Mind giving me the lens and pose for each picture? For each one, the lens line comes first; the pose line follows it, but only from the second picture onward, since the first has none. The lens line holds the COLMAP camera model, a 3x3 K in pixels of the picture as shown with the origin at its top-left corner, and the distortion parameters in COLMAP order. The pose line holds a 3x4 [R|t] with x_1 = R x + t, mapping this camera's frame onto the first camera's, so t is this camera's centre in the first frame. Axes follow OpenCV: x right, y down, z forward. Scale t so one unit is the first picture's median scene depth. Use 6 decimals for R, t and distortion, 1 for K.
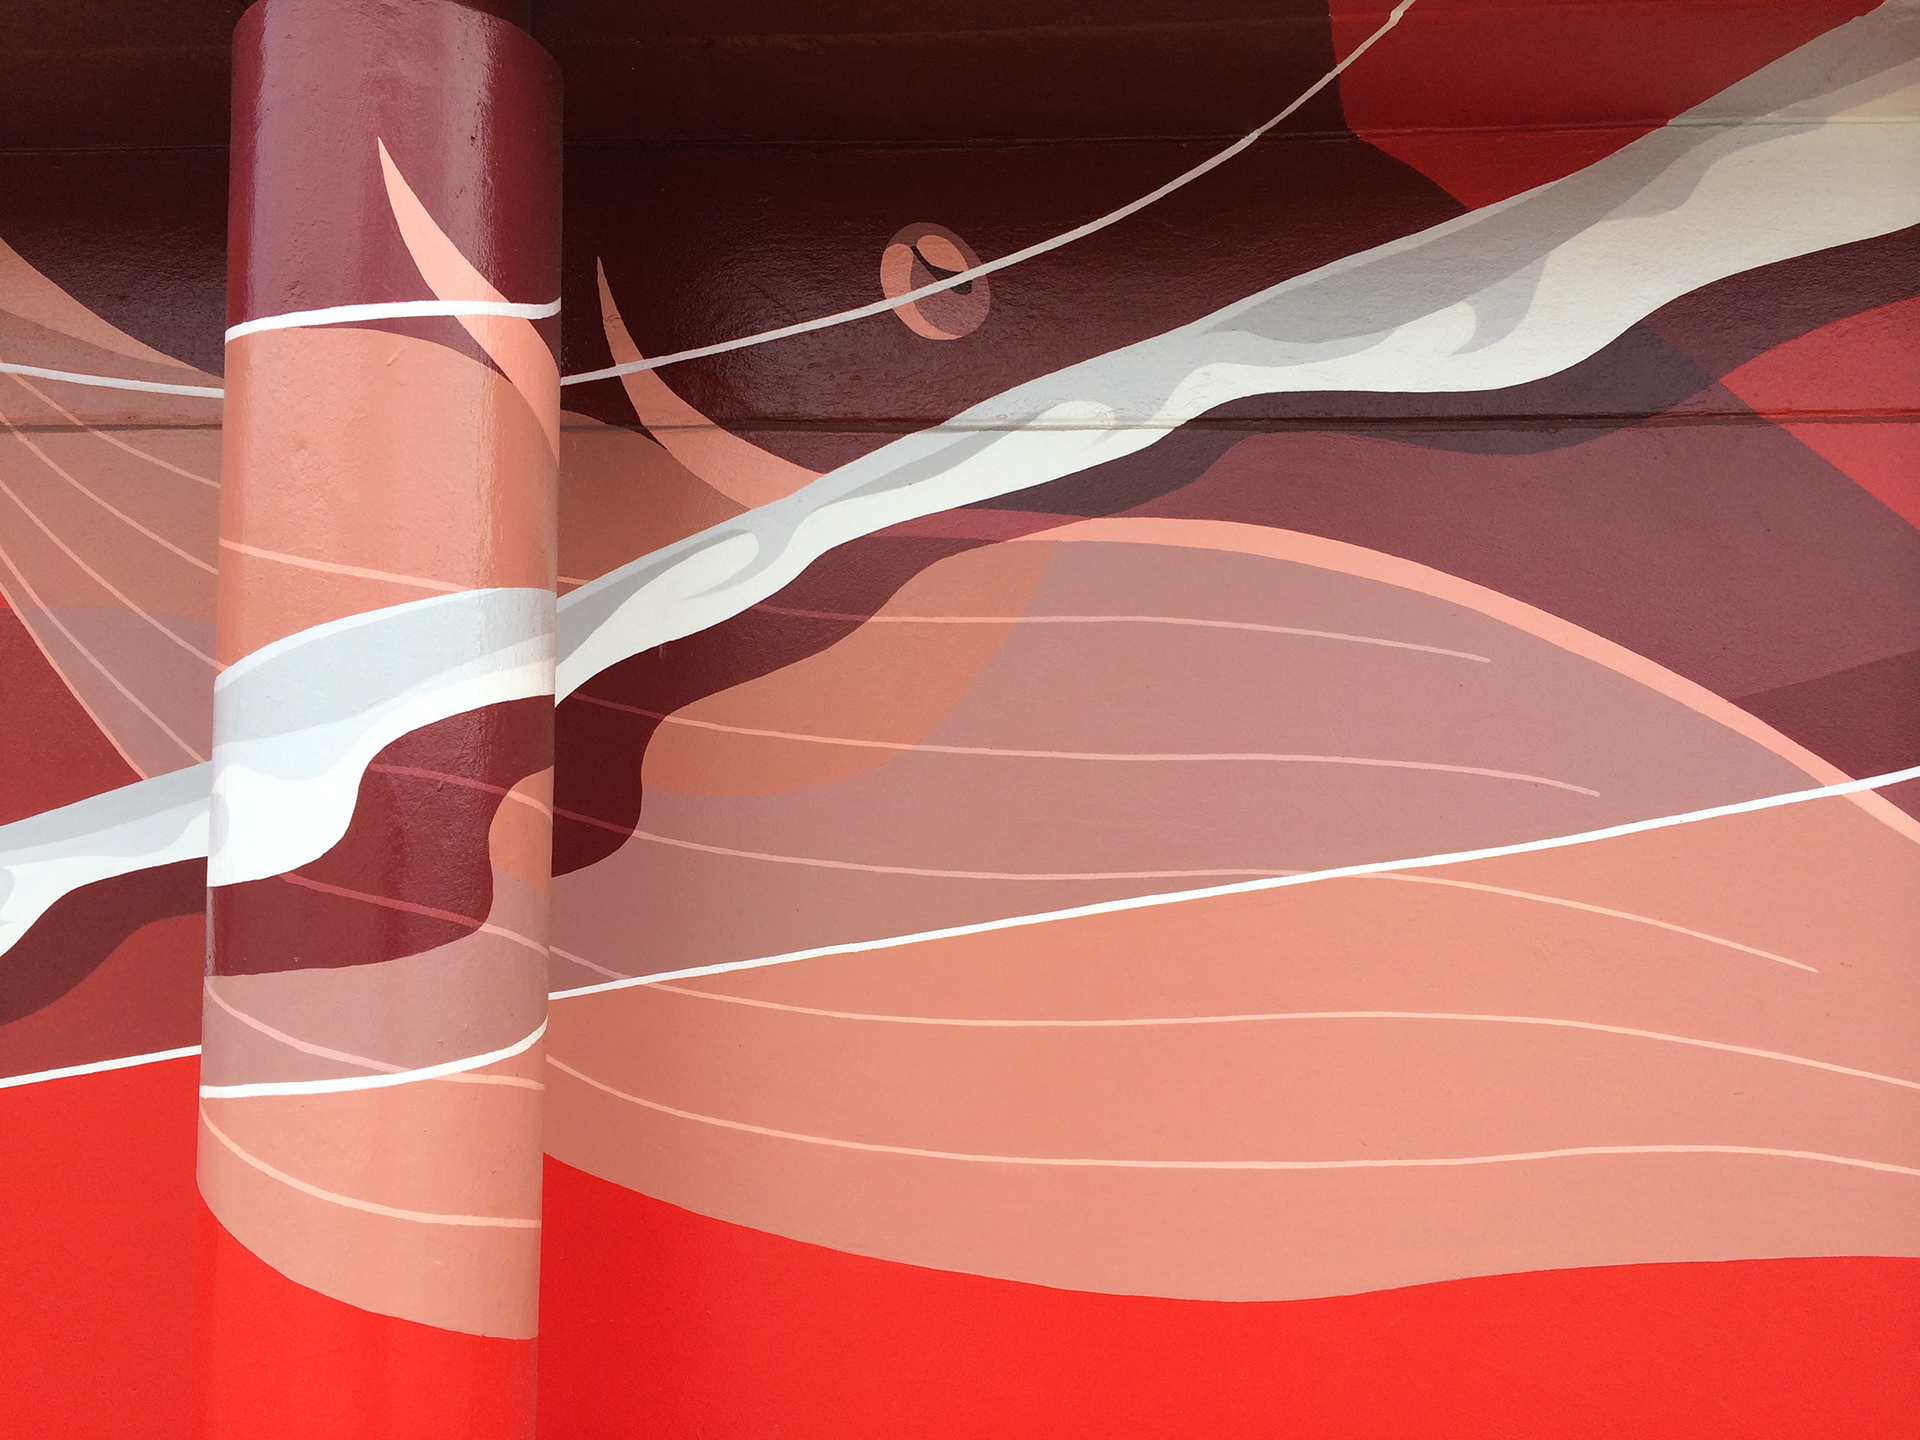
lens RADIAL K [[1642.6, 0, 969.8], [0, 1642.6, 736.3], [0, 0, 1]] dist [0.085004, -0.111084]
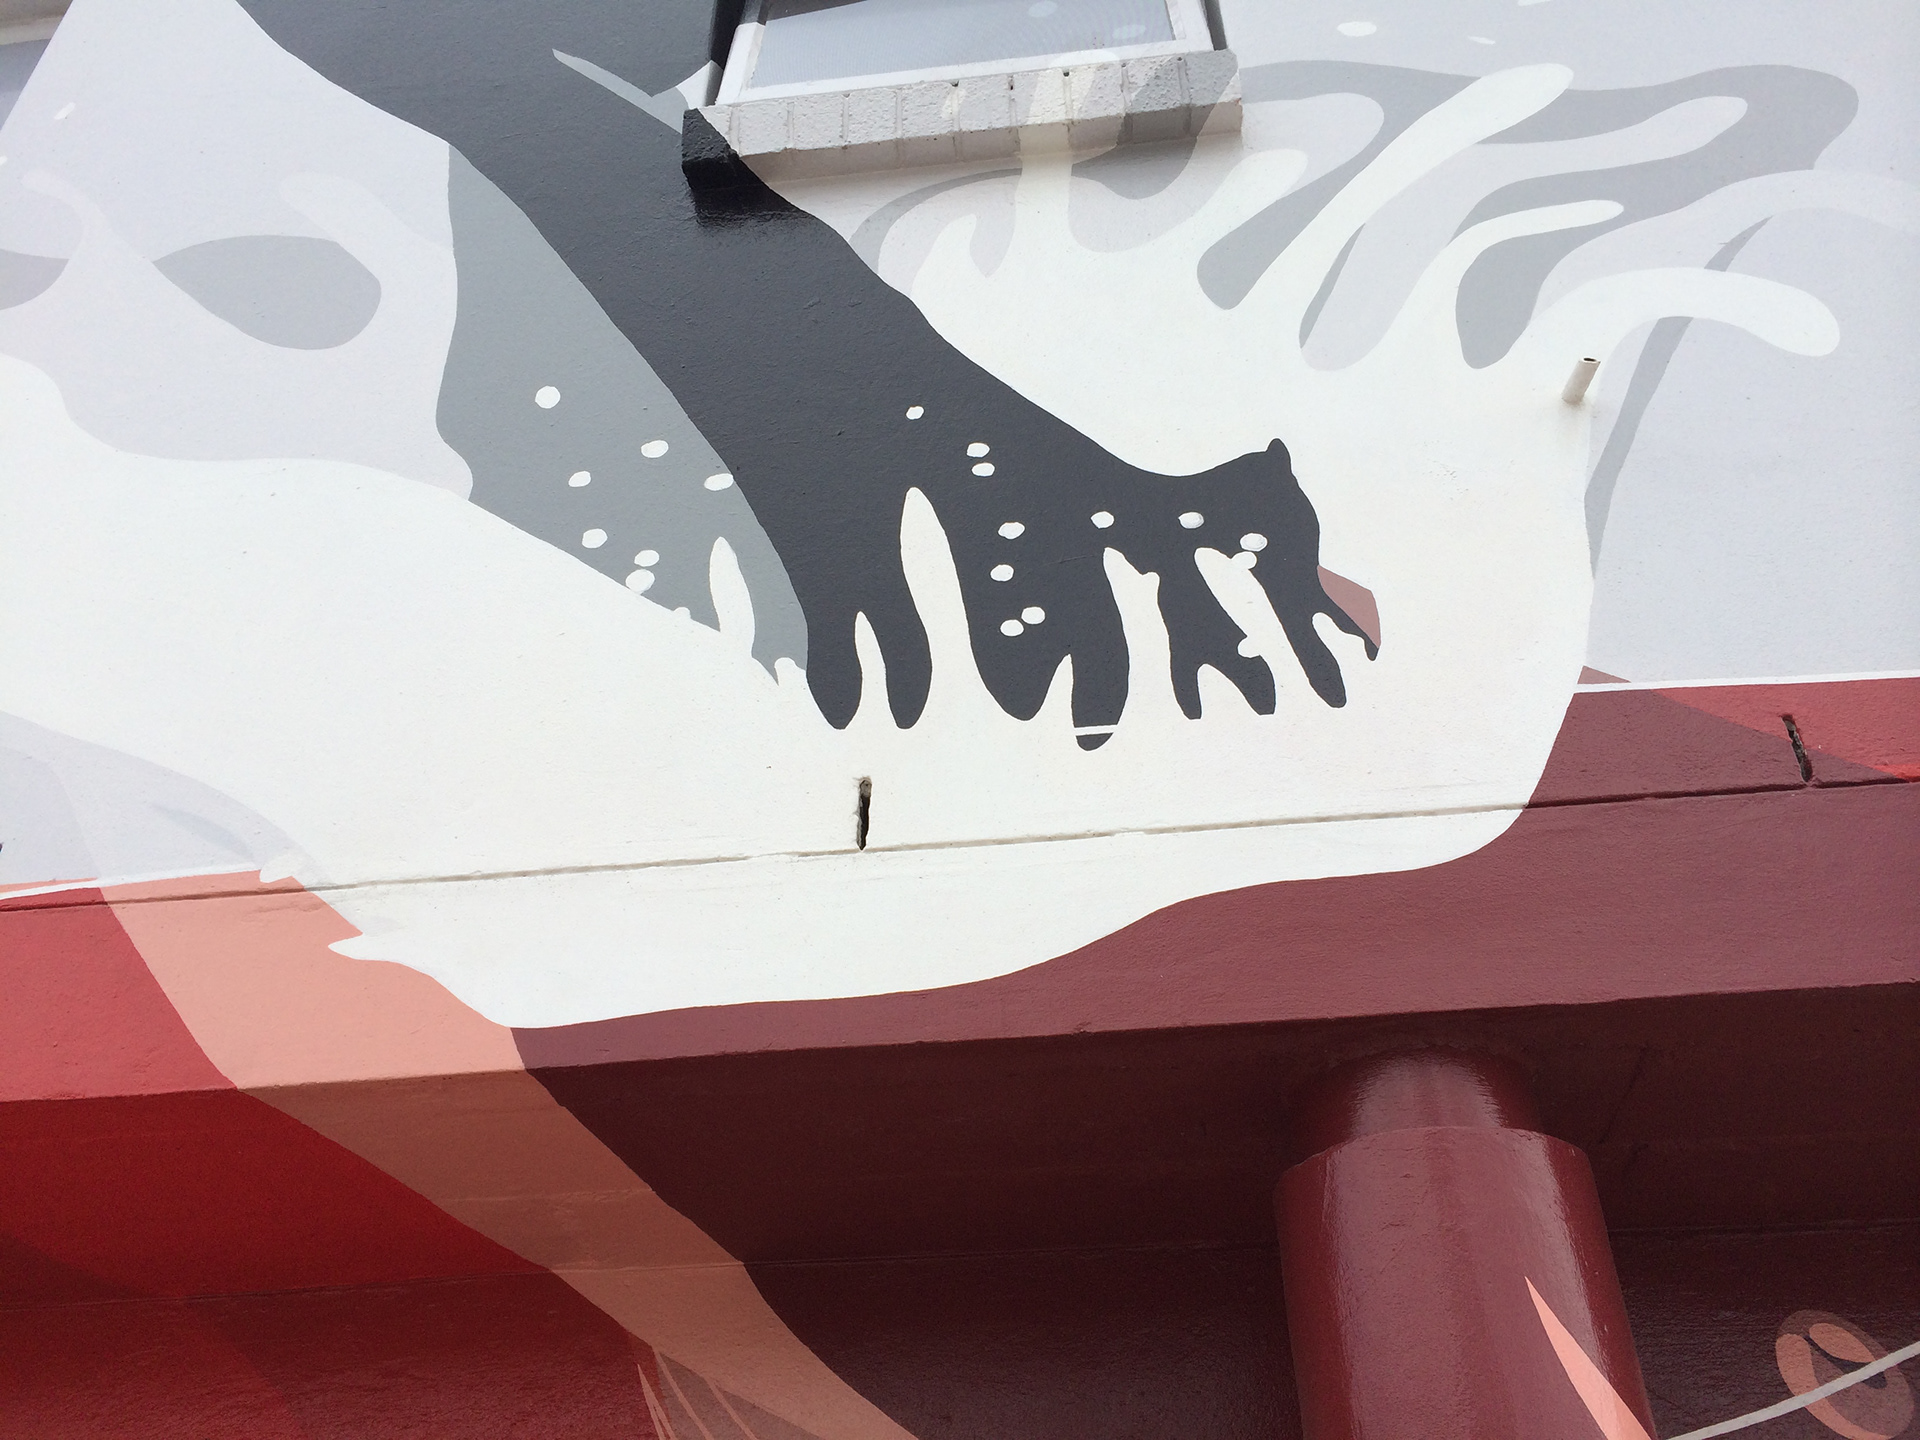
lens RADIAL K [[1642.6, 0, 948.5], [0, 1642.6, 711.1], [0, 0, 1]] dist [0.085004, -0.111084]
pose [[0.998909, -0.040527, -0.023185, -0.485051], [0.020771, 0.830451, -0.556705, -0.074029], [0.041815, 0.555616, 0.830387, -0.003575]]
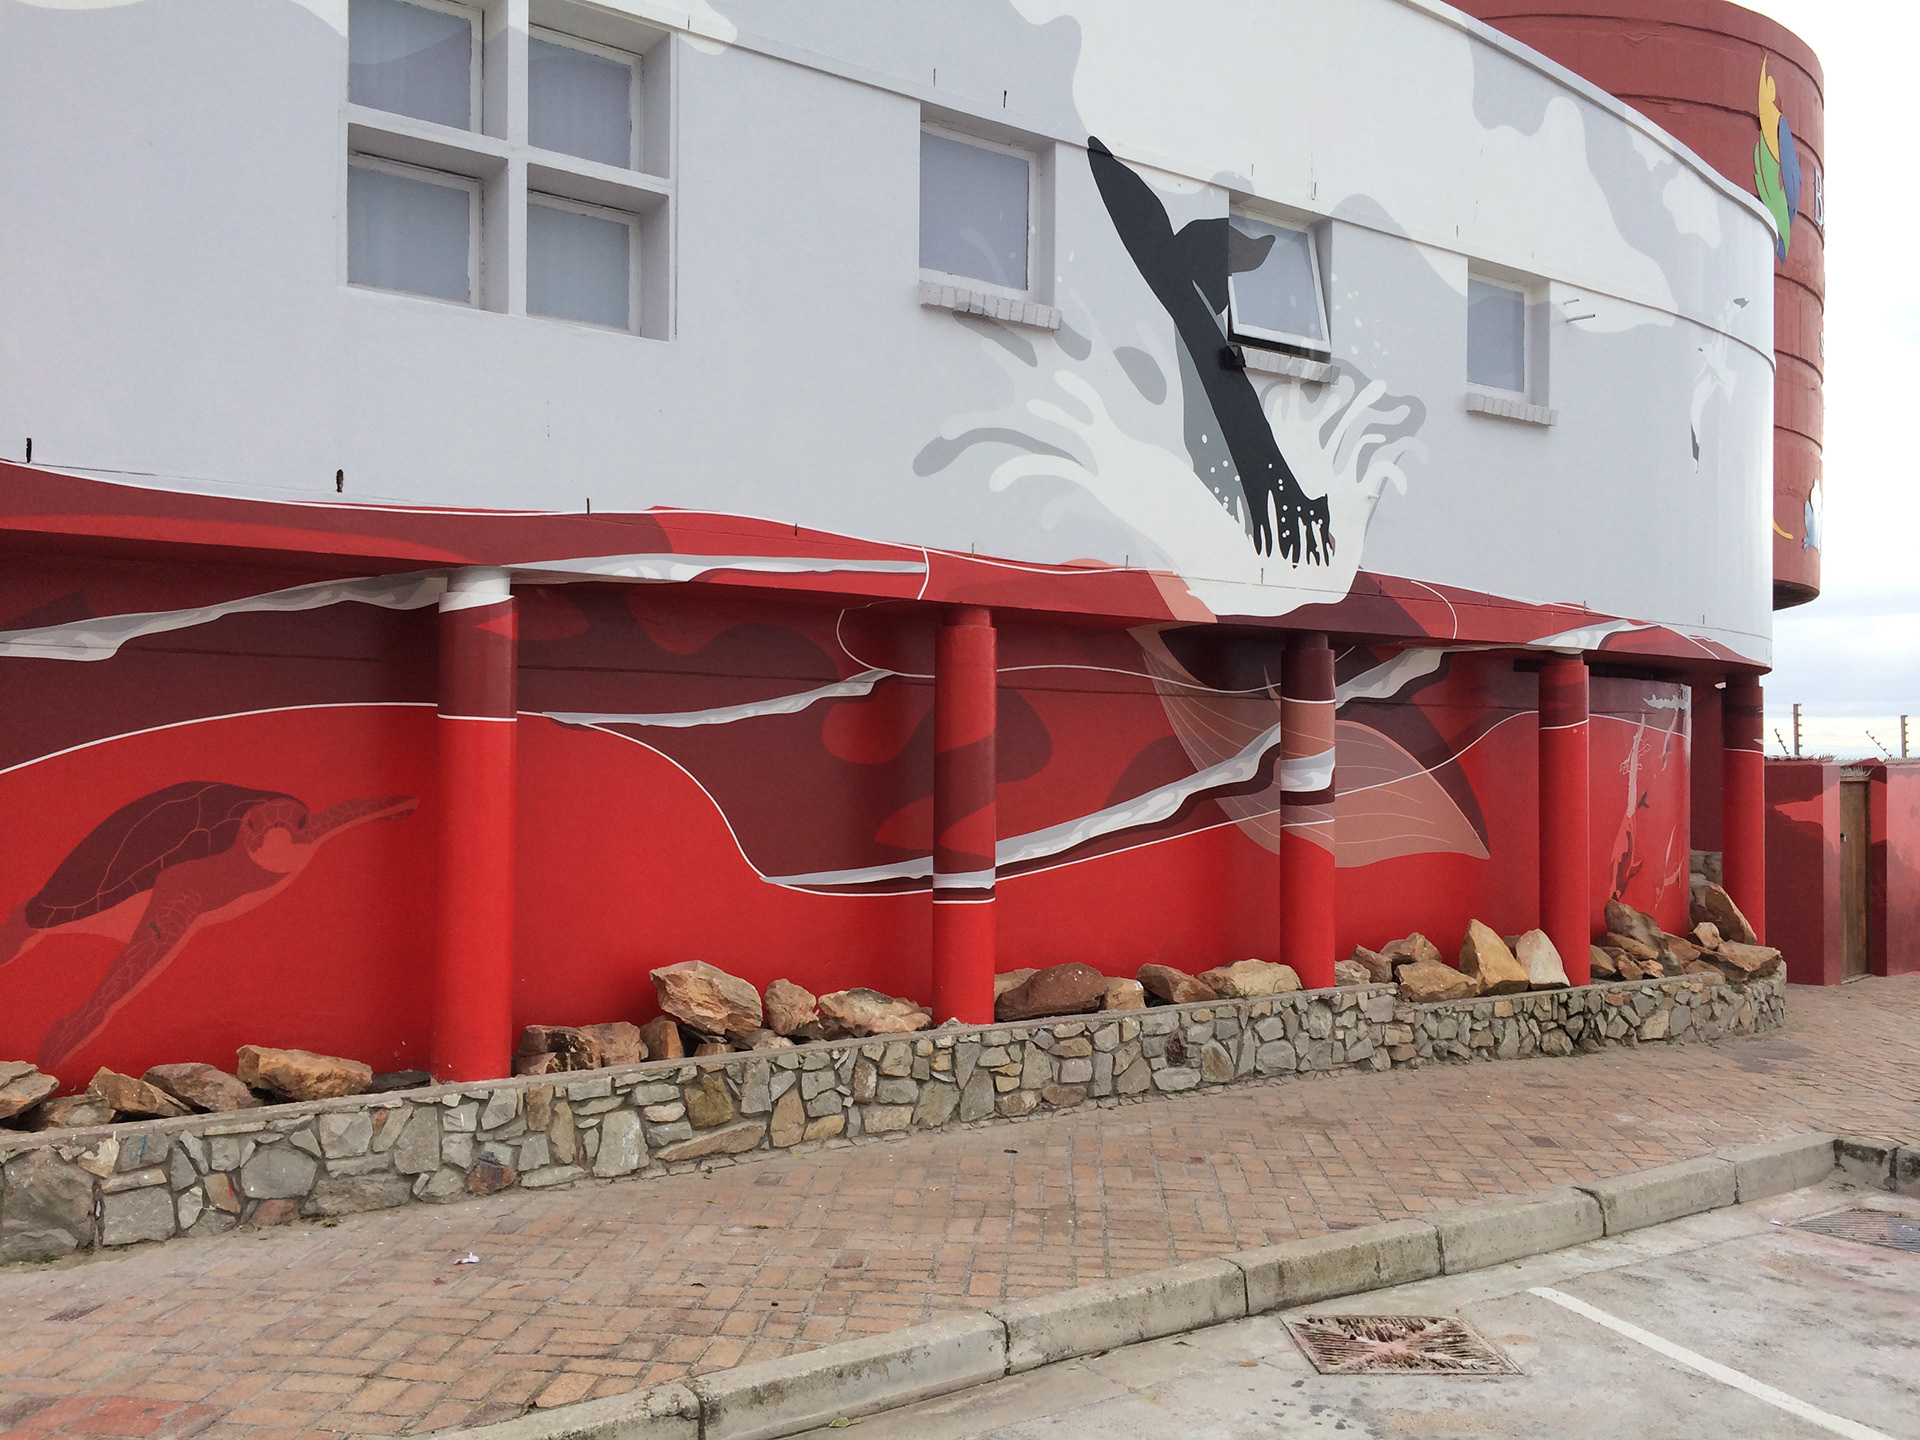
lens RADIAL K [[1642.6, 0, 937.0], [0, 1642.6, 747.8], [0, 0, 1]] dist [0.085004, -0.111084]
pose [[0.775923, 0.002033, 0.630825, -4.079186], [-0.025581, 0.999274, 0.028244, -0.158120], [-0.630309, -0.038053, 0.775411, -2.187364]]
